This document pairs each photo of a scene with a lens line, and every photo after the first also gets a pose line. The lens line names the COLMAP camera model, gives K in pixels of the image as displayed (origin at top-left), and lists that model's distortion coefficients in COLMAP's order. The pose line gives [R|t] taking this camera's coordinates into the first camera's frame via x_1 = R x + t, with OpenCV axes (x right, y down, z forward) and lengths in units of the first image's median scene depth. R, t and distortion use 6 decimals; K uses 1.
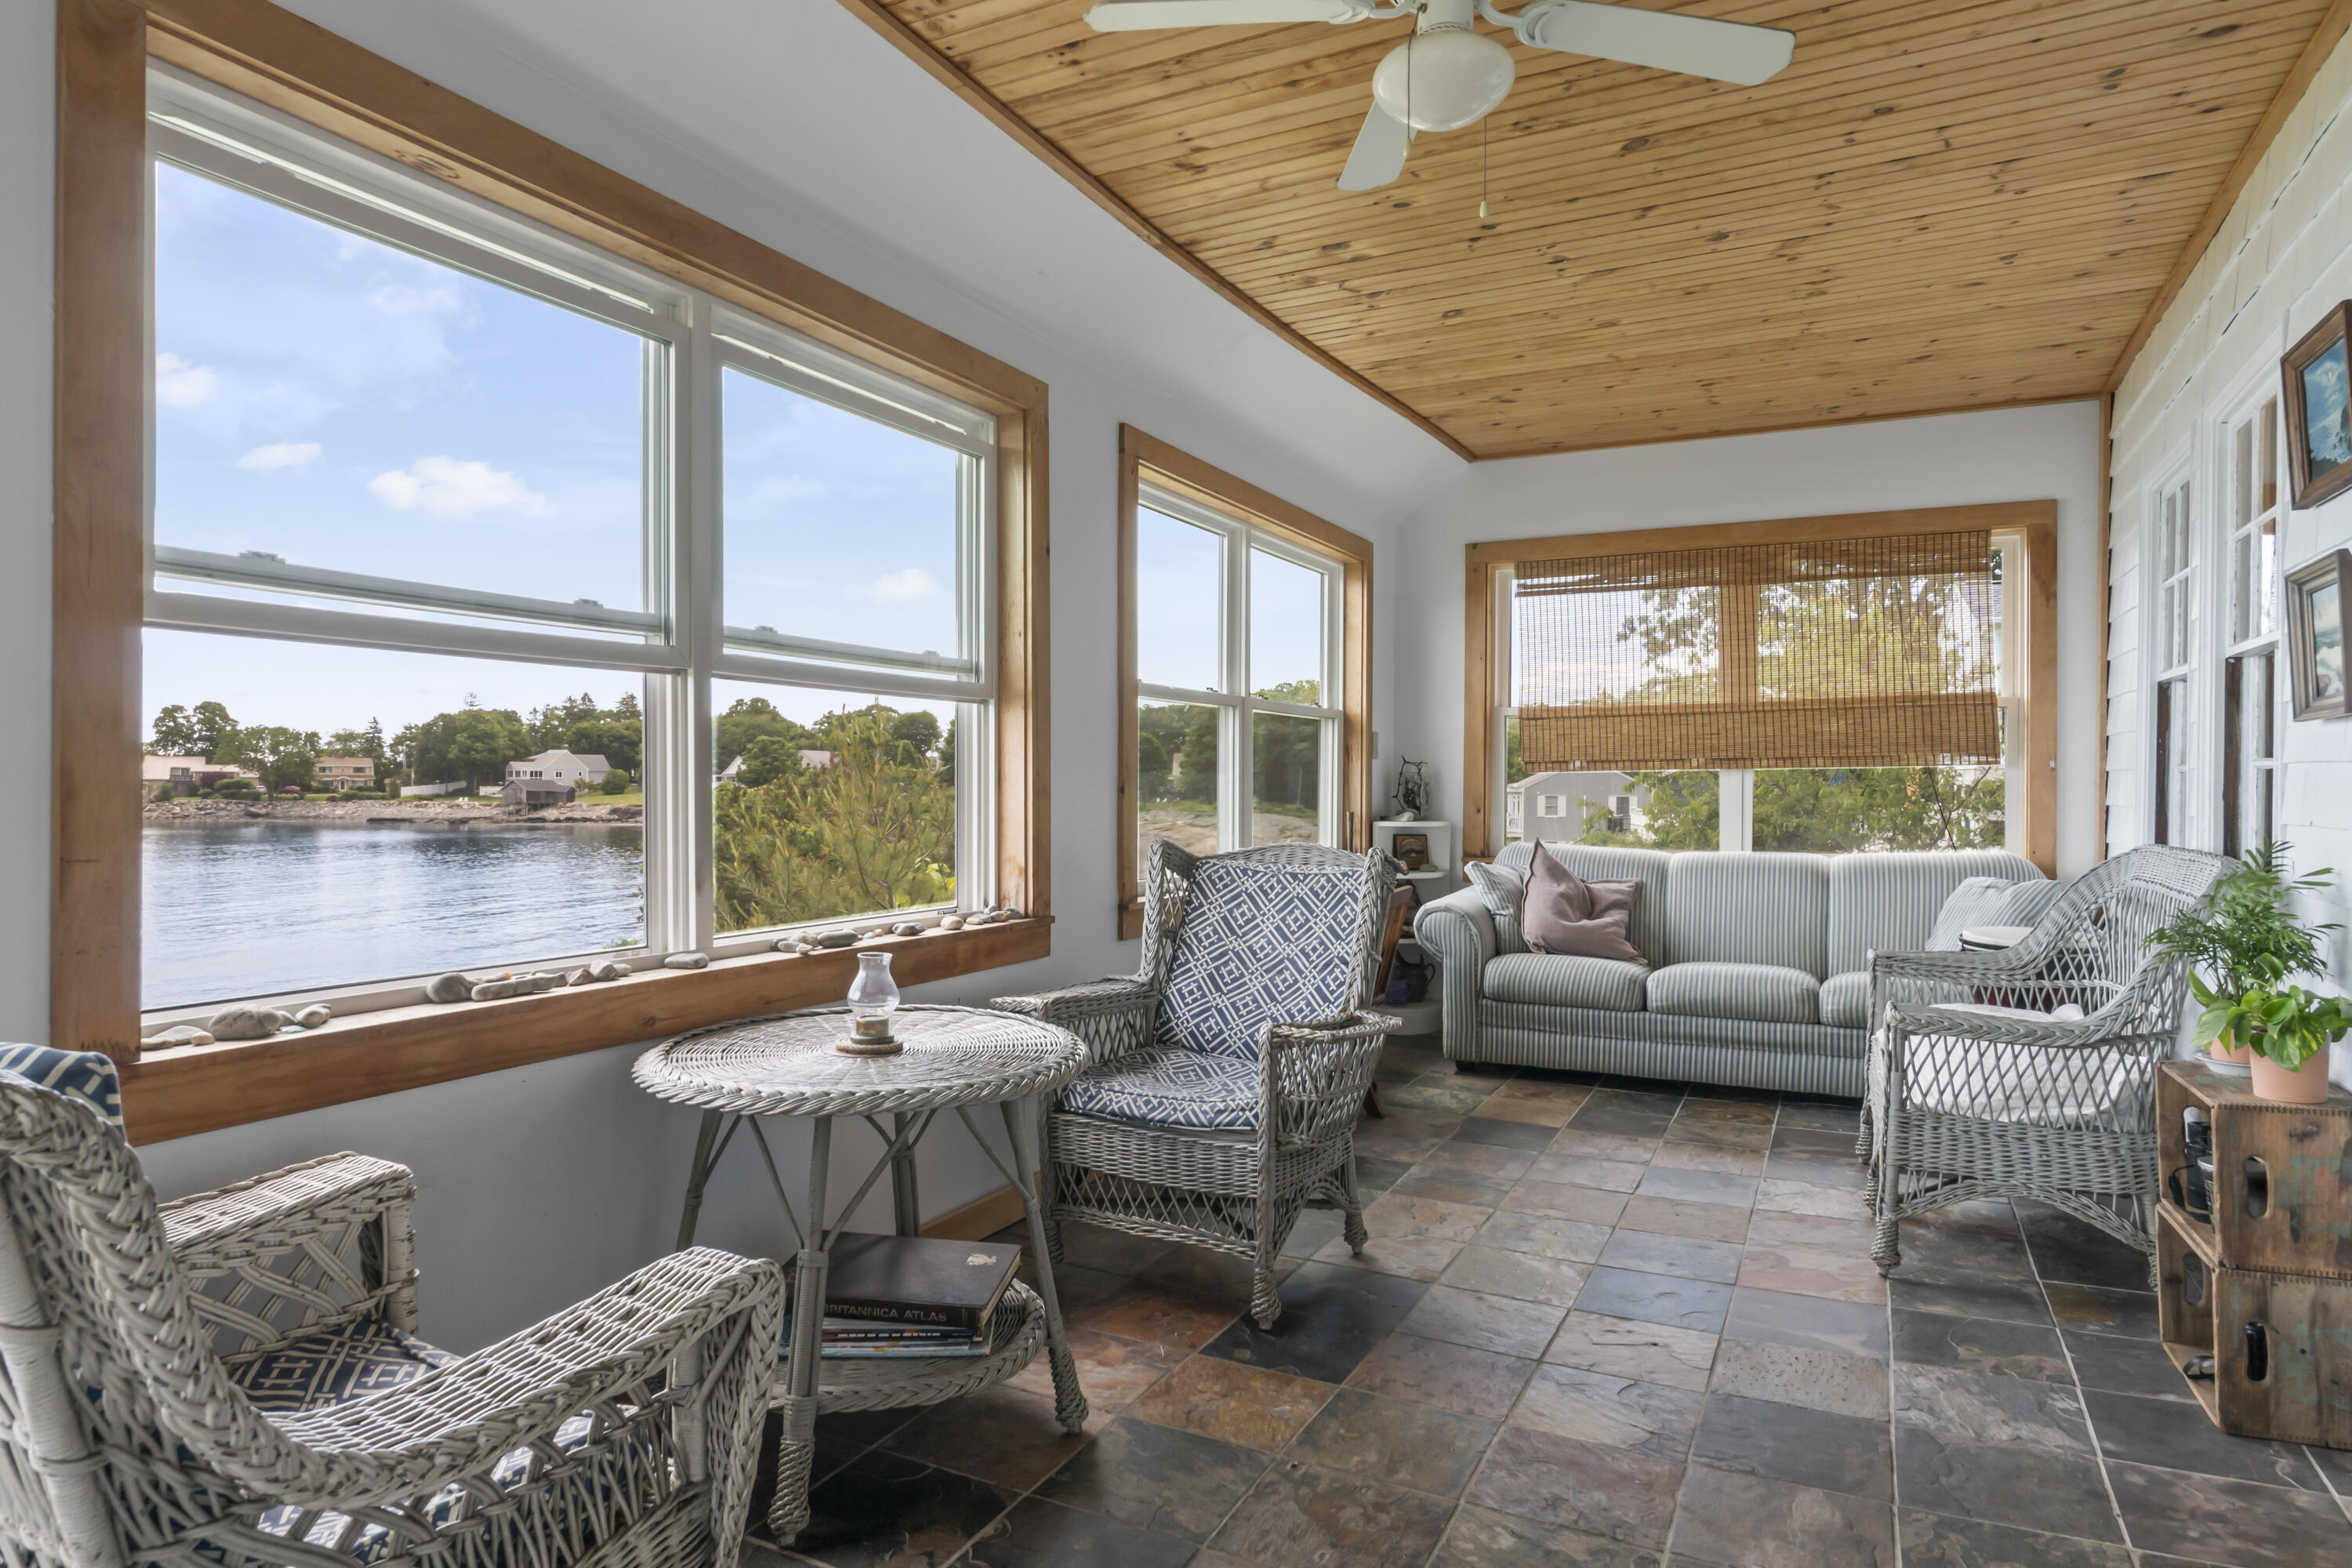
lens RADIAL K [[1367.4, 0, 1171.8], [0, 1367.4, 775.1], [0, 0, 1]] dist [-0.000909, 0.001327]
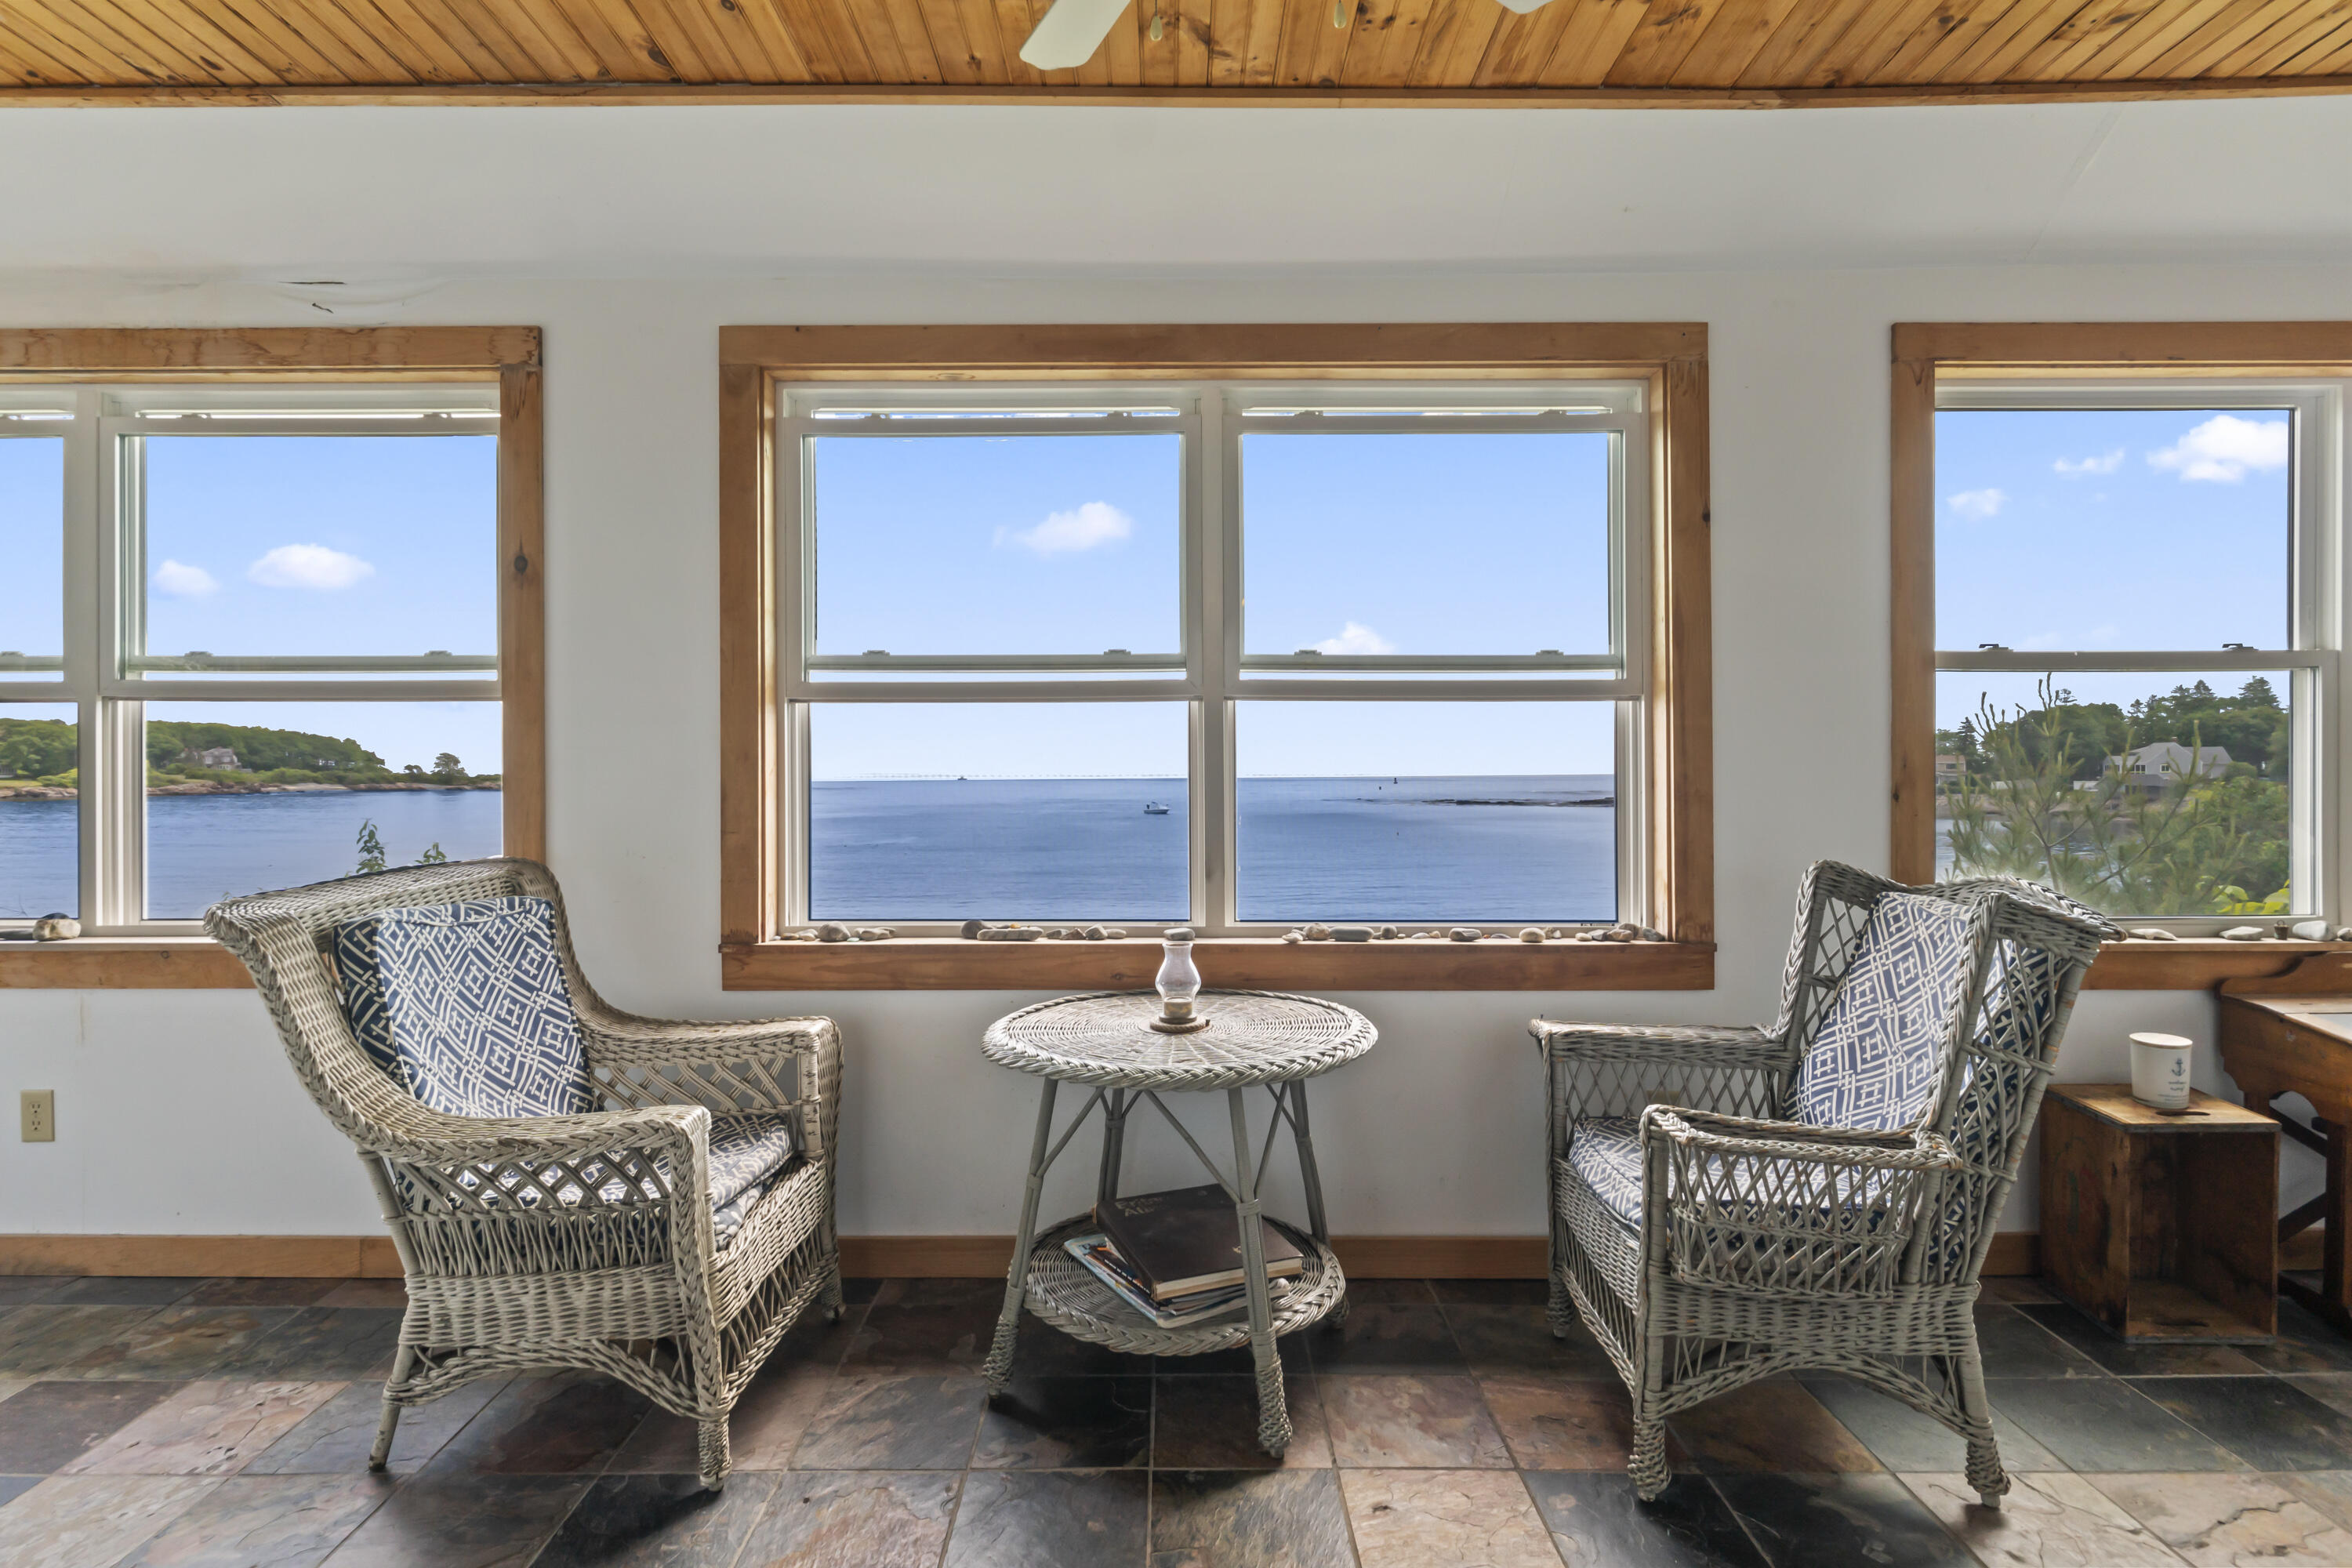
lens RADIAL K [[1228.0, 0, 1182.2], [0, 1228.0, 776.2], [0, 0, 1]] dist [-0.009717, 0.001846]
pose [[0.449446, -0.005186, -0.893292, 0.450936], [0.008934, 0.999959, -0.001310, -0.003474], [0.893263, -0.007392, 0.449474, 0.363116]]
